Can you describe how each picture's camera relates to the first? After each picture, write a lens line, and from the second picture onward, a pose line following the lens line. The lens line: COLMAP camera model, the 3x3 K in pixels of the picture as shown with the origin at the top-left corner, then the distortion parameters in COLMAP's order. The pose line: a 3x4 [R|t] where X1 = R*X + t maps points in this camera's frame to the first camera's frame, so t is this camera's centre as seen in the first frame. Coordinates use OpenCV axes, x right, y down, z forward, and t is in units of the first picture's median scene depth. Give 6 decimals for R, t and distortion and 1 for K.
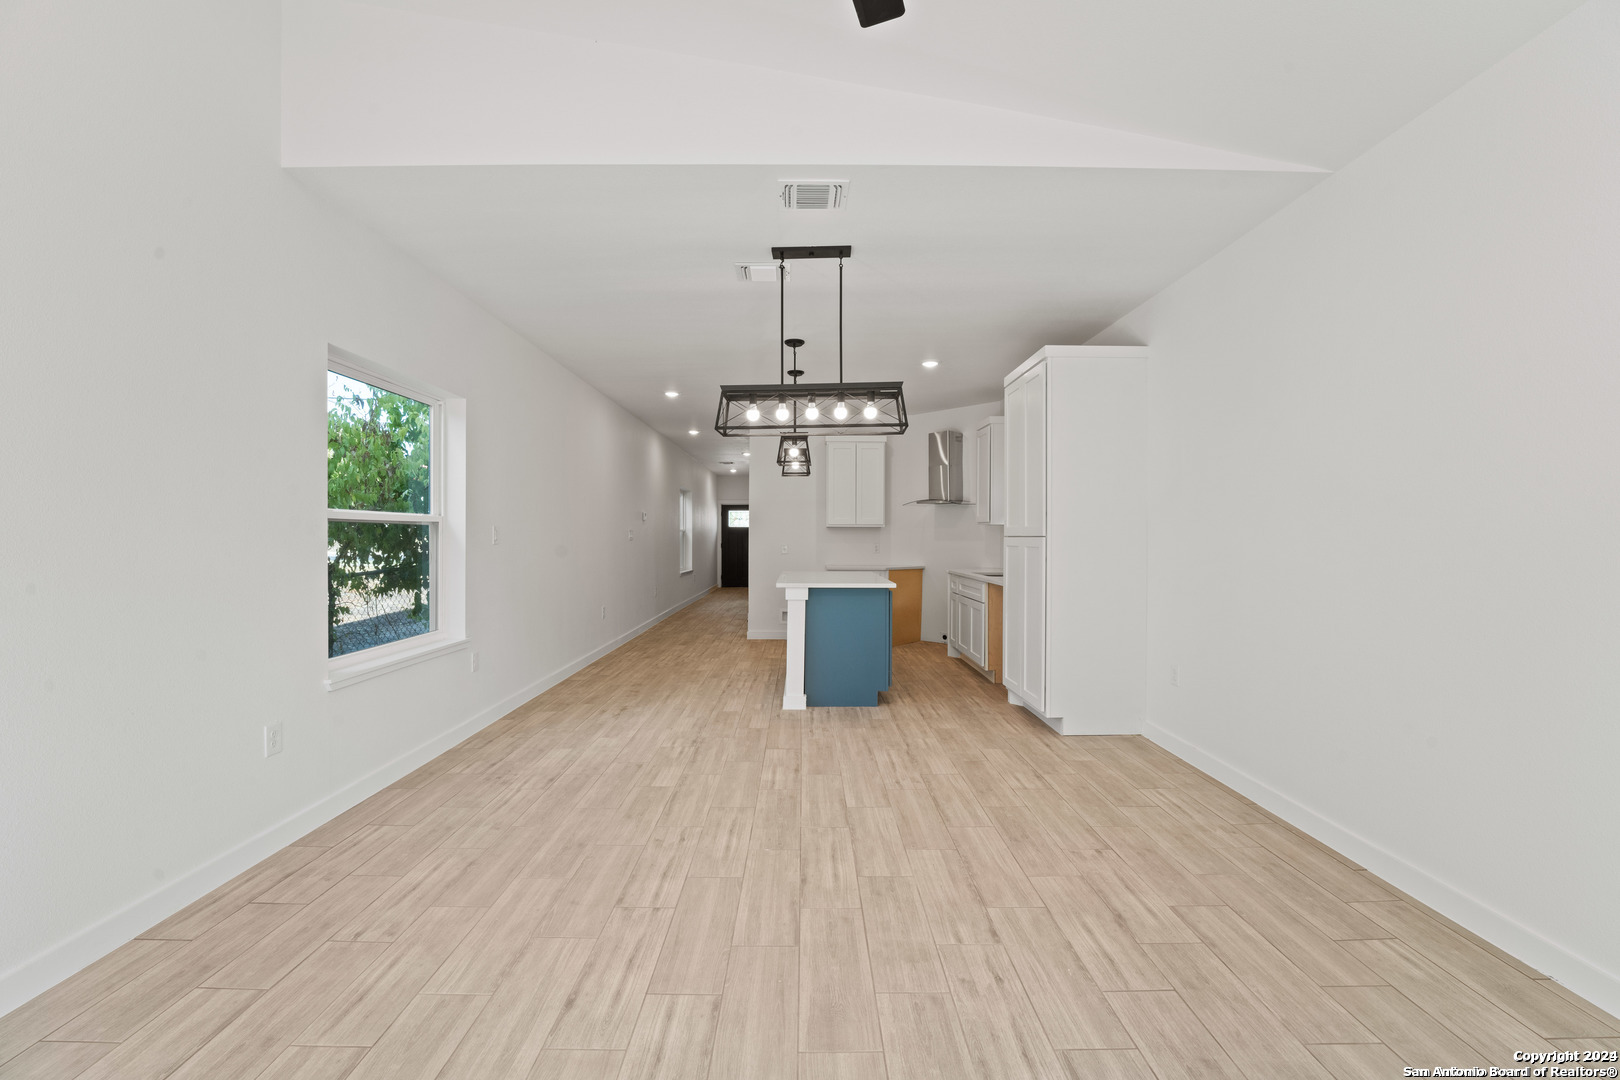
lens RADIAL K [[660.8, 0, 804.8], [0, 660.8, 537.4], [0, 0, 1]] dist [-0.023335, 0.000133]
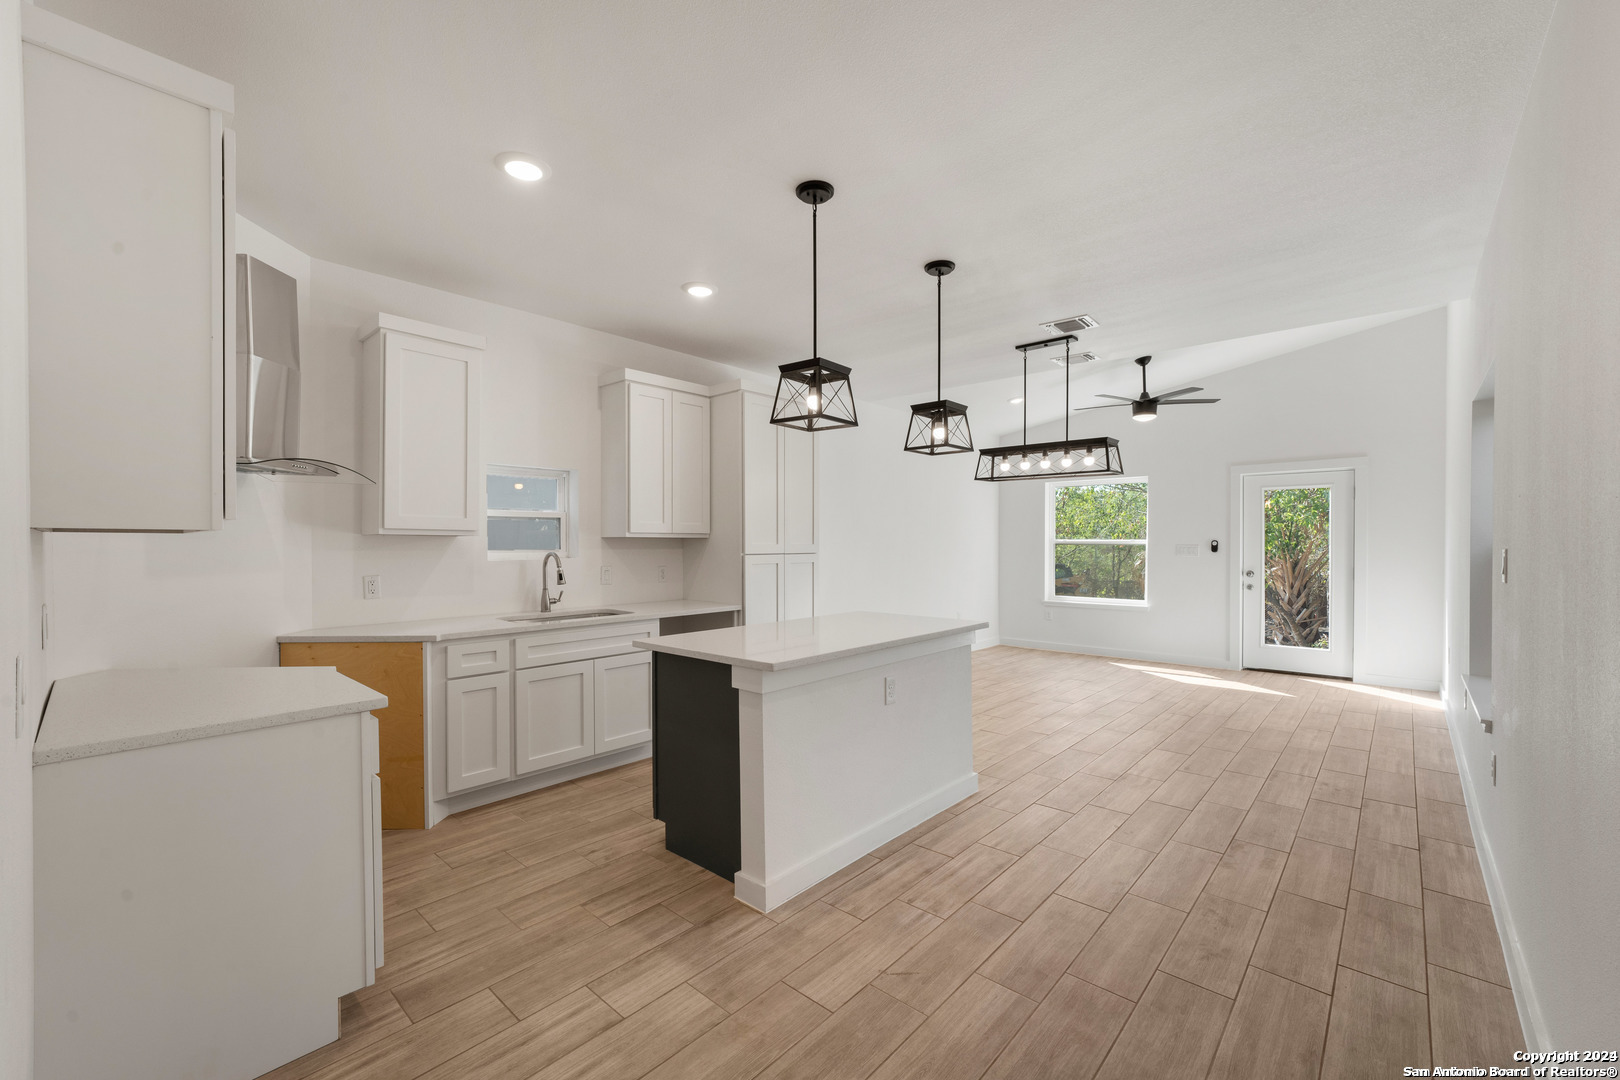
lens RADIAL K [[663.0, 0, 799.3], [0, 663.0, 549.9], [0, 0, 1]] dist [-0.004214, 0.000083]
pose [[-0.735801, -0.011087, 0.677107, -0.540095], [-0.002034, 0.999898, 0.014162, -0.030908], [-0.677194, 0.009043, -0.735749, 2.342608]]
